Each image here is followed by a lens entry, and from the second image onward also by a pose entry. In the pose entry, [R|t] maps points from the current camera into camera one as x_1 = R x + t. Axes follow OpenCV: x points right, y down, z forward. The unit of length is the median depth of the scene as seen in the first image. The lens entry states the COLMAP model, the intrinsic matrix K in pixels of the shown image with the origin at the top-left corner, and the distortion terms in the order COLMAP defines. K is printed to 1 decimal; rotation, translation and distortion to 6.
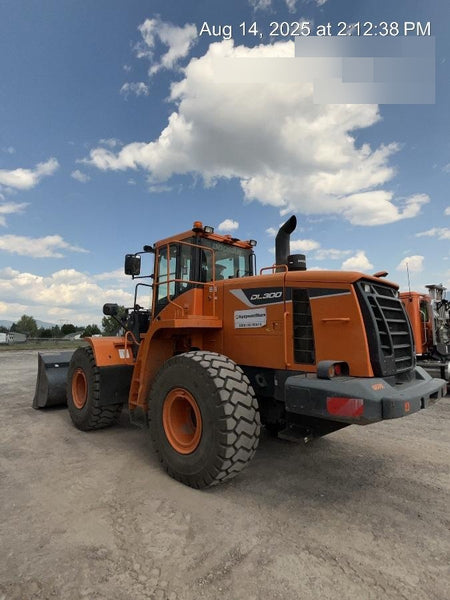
lens RADIAL K [[325.1, 0, 221.4], [0, 325.1, 297.2], [0, 0, 1]] dist [-0.001124, -0.000832]
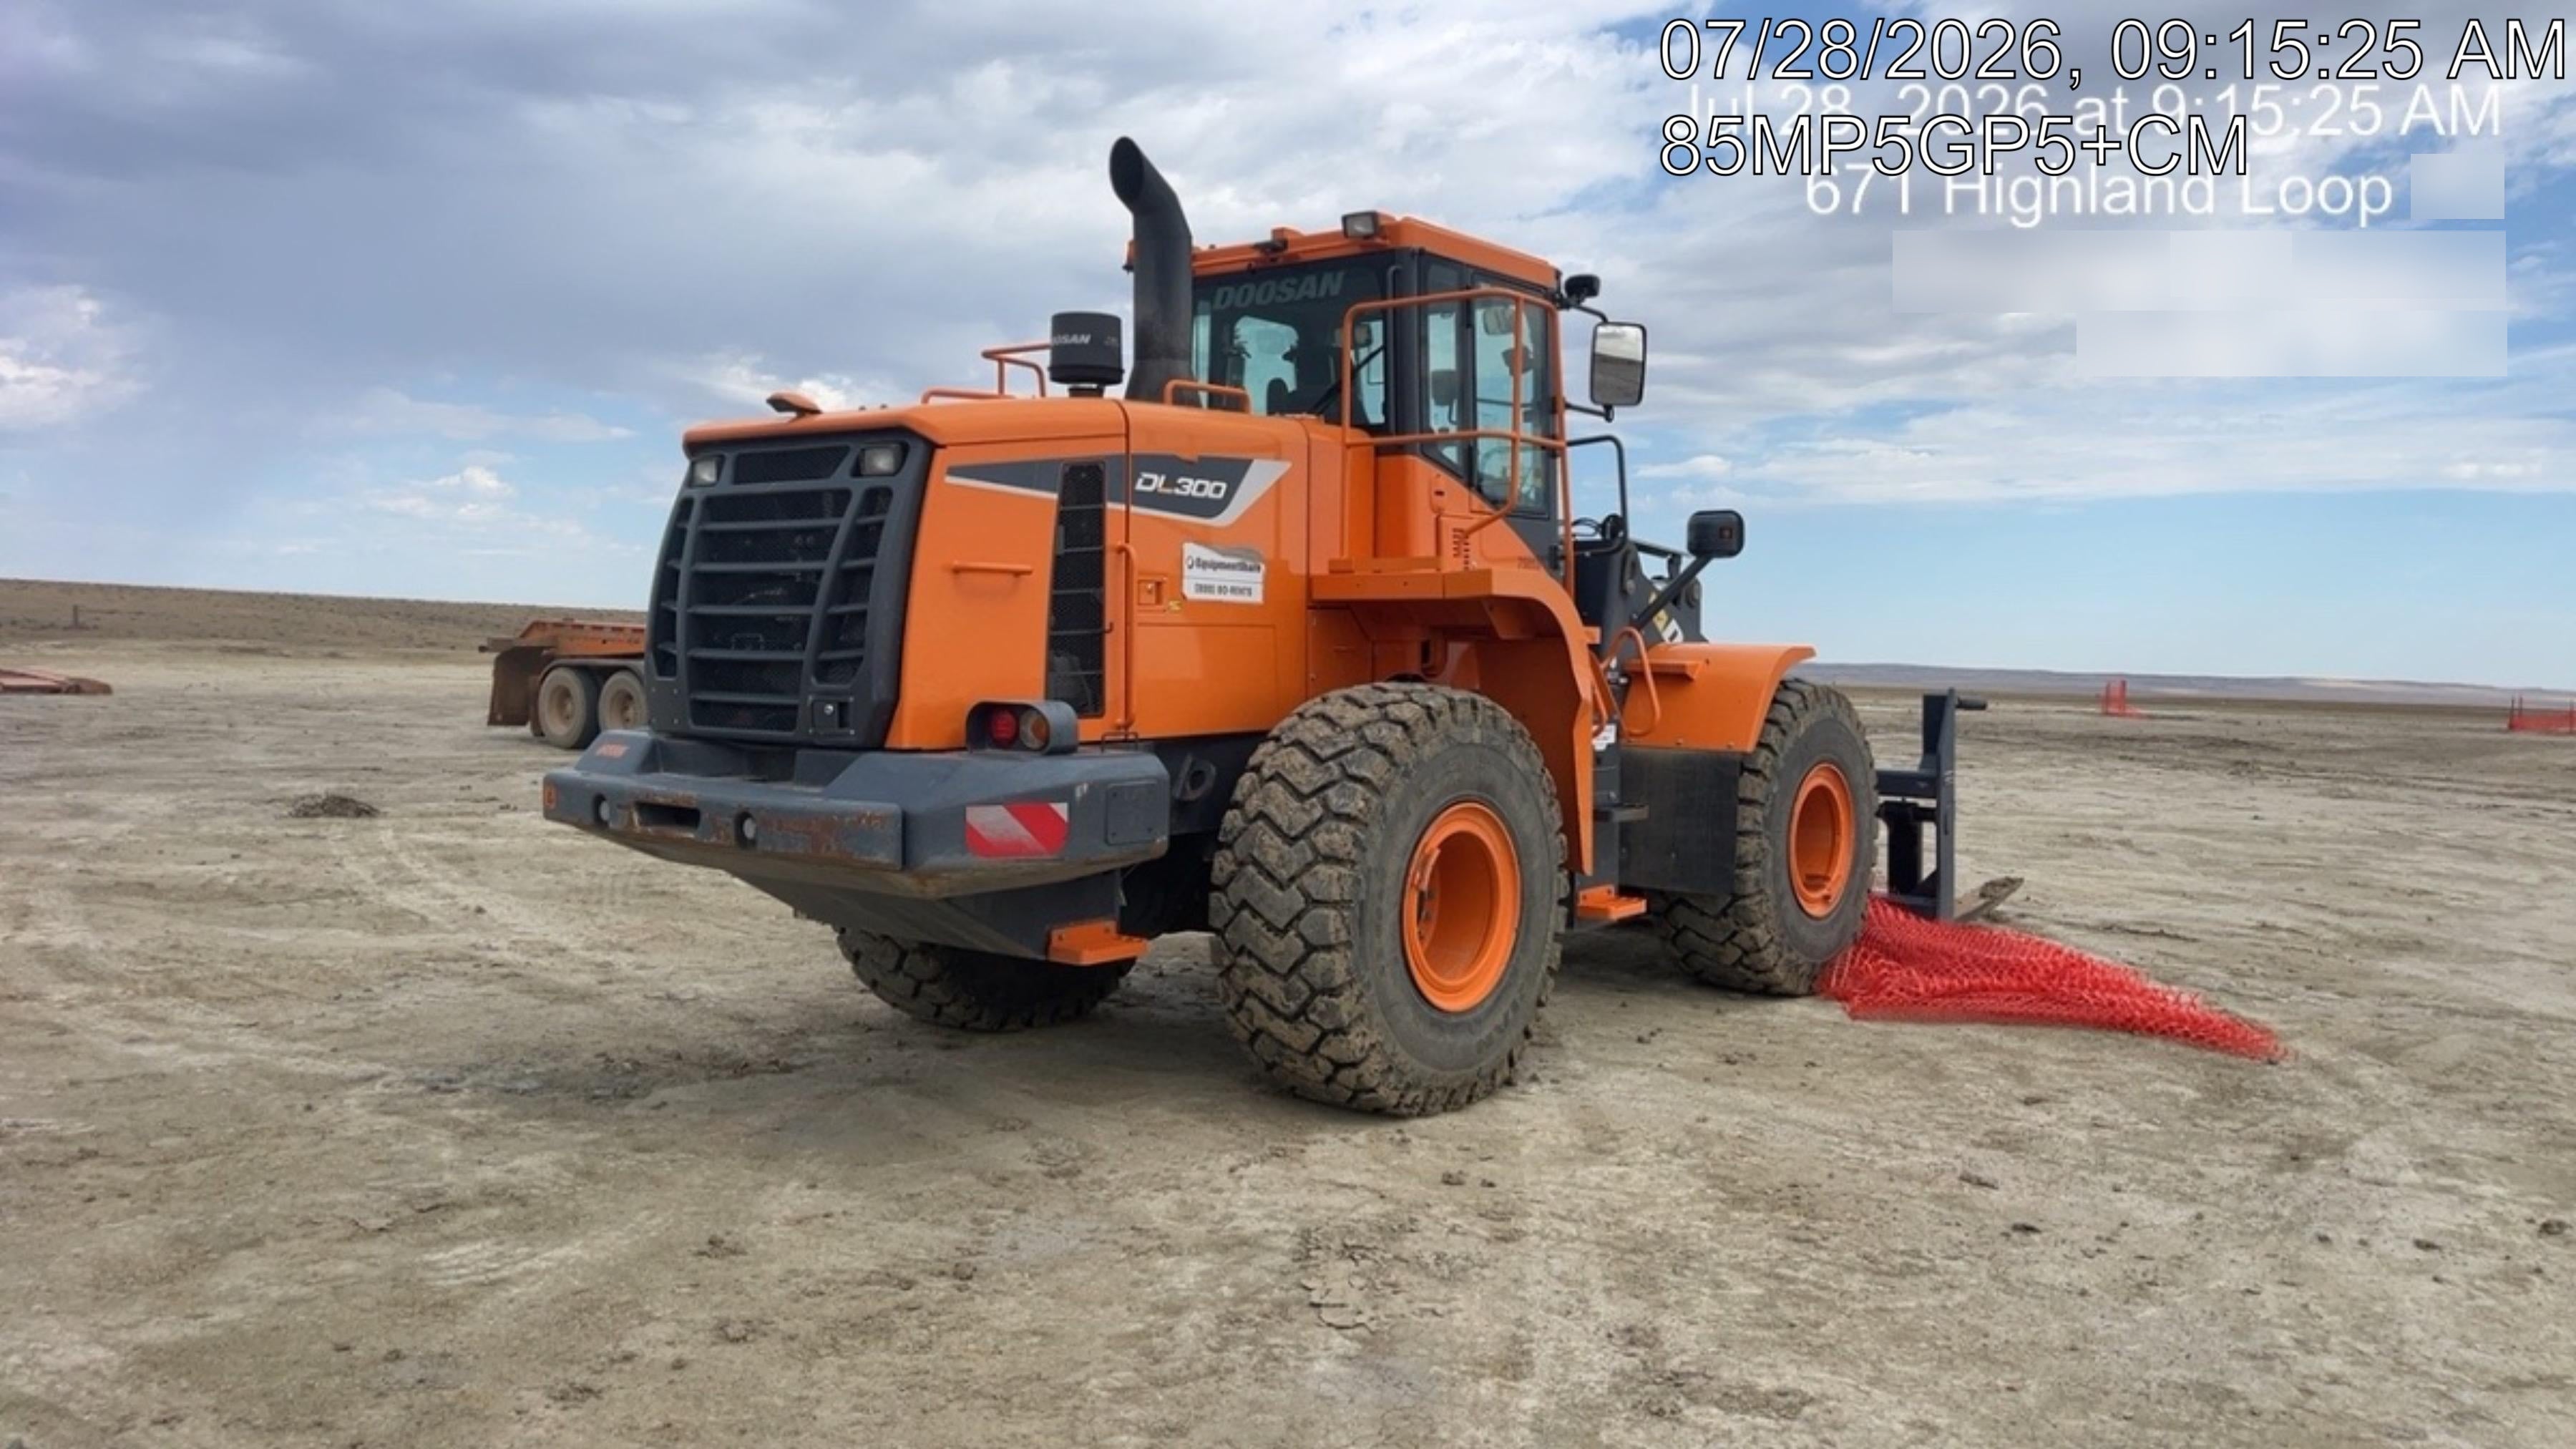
lens RADIAL K [[1750.4, 0, 1287.7], [0, 1750.4, 729.0], [0, 0, 1]] dist [0.123616, 0.000042]
pose [[0.148320, 0.053429, -0.987495, 1.887217], [0.090879, 0.993578, 0.067408, 0.132684], [0.984755, -0.099741, 0.142512, 1.064265]]
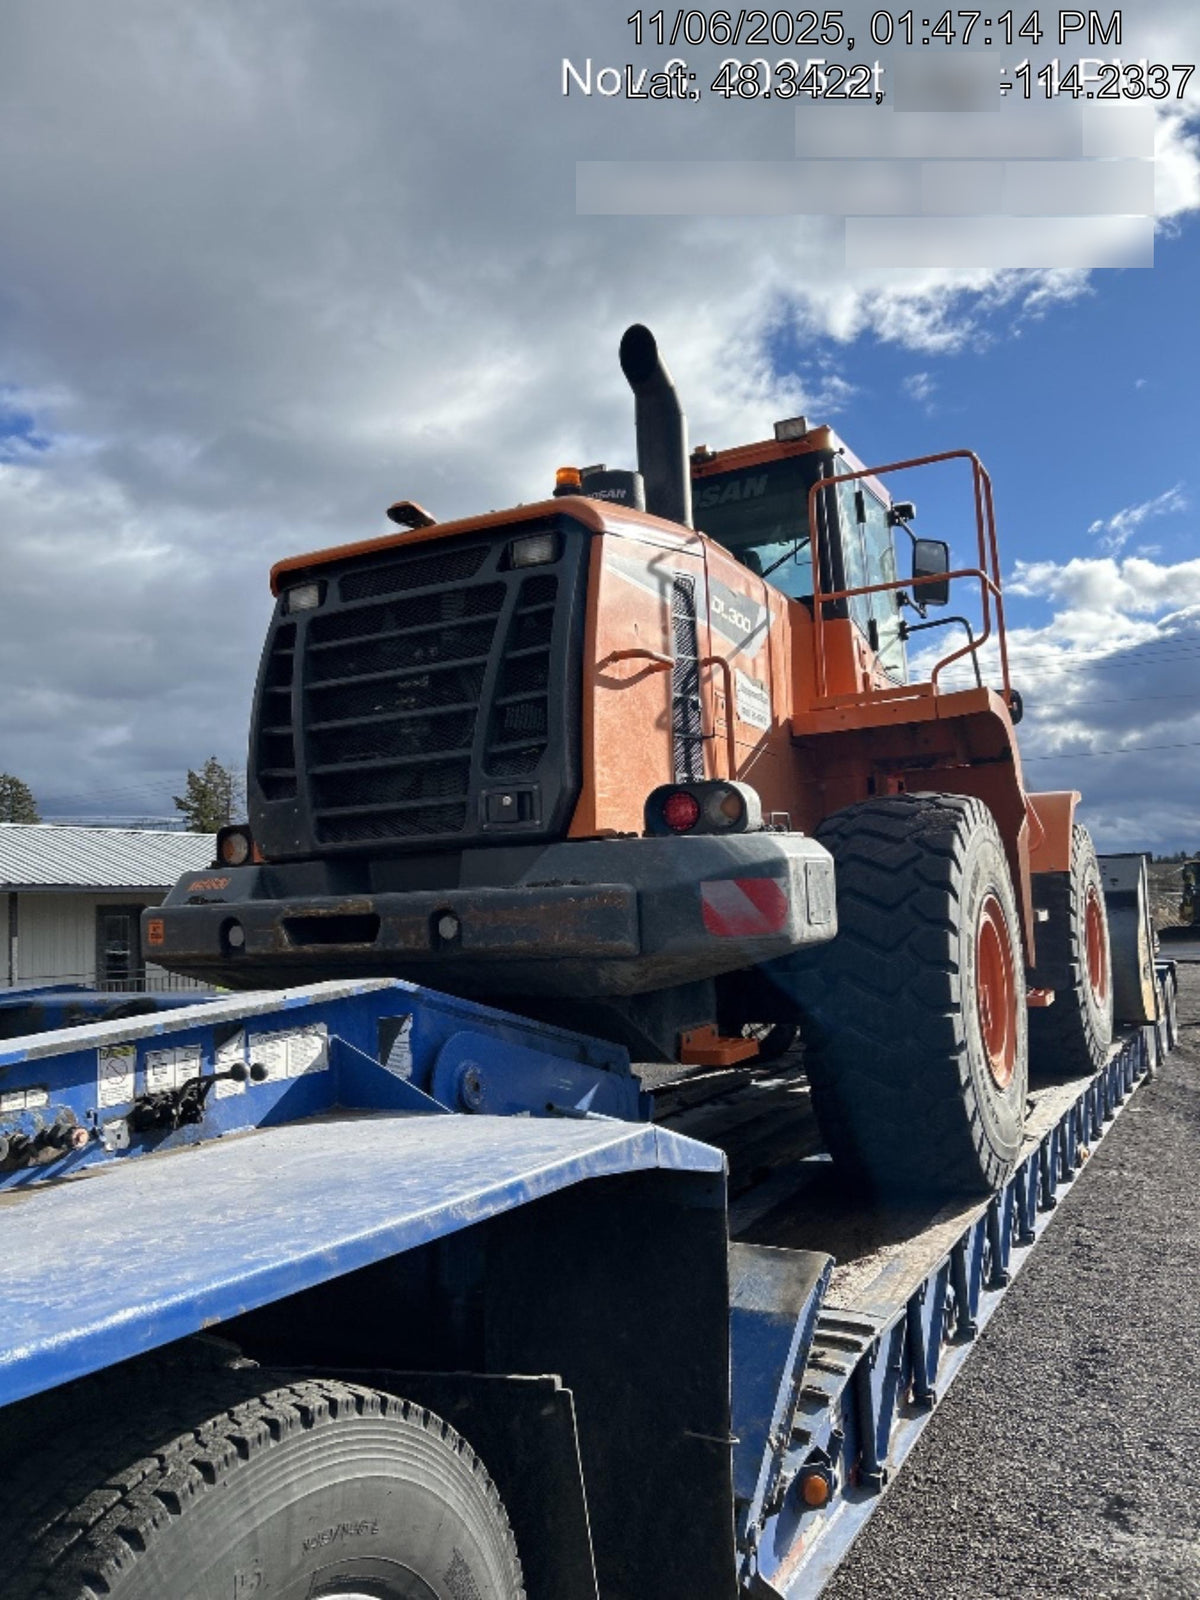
lens RADIAL K [[1188.9, 0, 600.0], [0, 1188.9, 800.0], [0, 0, 1]] dist [-0.002439, -0.008697]
pose [[0.320344, -0.092490, -0.942775, 1.346855], [0.147715, 0.987926, -0.046728, 0.221866], [0.935714, -0.124293, 0.330138, 0.708924]]
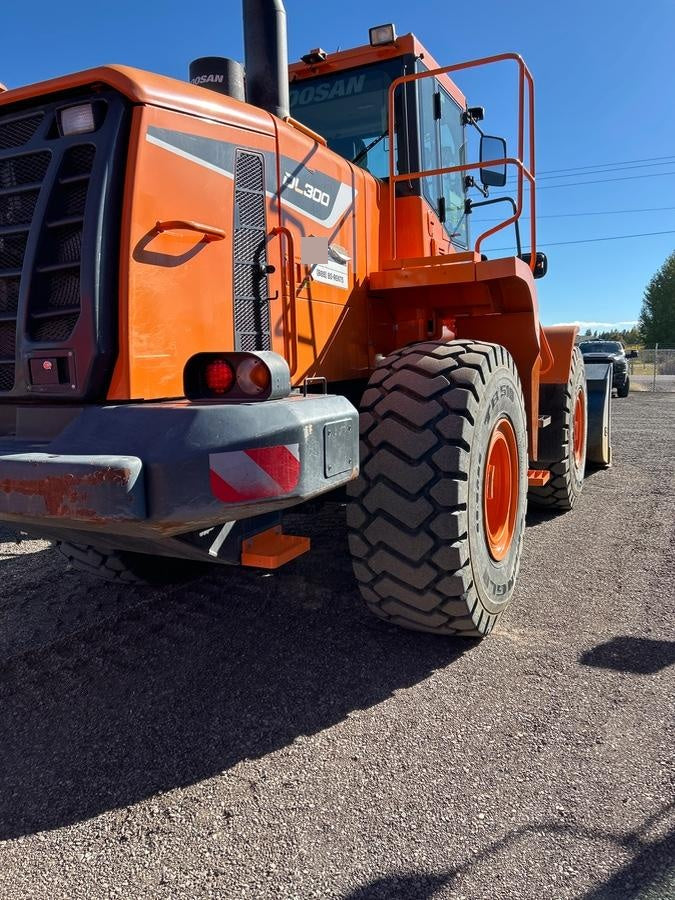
lens RADIAL K [[668.7, 0, 337.5], [0, 668.7, 450.0], [0, 0, 1]] dist [-0.002439, -0.008697]
pose [[0.349284, 0.120516, -0.929234, 1.102013], [0.124203, 0.976989, 0.173396, 0.176836], [0.928749, -0.175978, 0.326279, 0.946376]]
